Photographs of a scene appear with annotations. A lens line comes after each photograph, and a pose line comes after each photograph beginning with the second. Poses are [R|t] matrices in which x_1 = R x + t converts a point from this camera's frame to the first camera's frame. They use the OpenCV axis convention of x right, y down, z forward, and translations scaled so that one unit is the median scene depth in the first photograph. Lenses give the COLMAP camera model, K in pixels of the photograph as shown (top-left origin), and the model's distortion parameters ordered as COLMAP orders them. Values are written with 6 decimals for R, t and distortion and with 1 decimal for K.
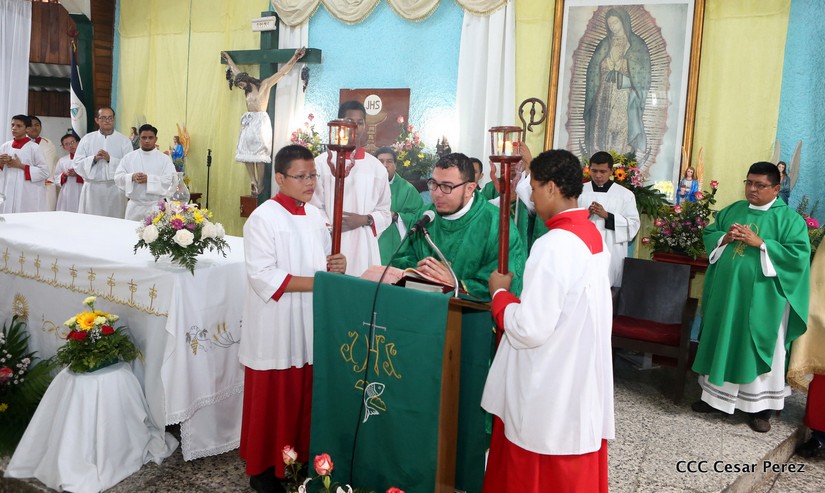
lens RADIAL K [[606.5, 0, 441.1], [0, 606.5, 196.3], [0, 0, 1]] dist [-0.087670, 0.057679]
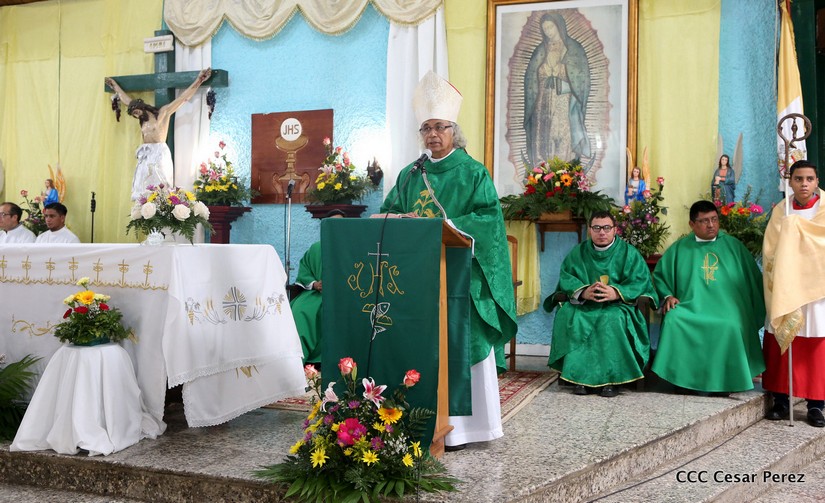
lens RADIAL K [[829.7, 0, 412.9], [0, 829.7, 230.3], [0, 0, 1]] dist [-0.036219, 0.015012]
pose [[0.992481, -0.051659, 0.110962, -0.090291], [0.060467, 0.995154, -0.077536, 0.120988], [-0.106419, 0.083662, 0.990795, -0.261341]]
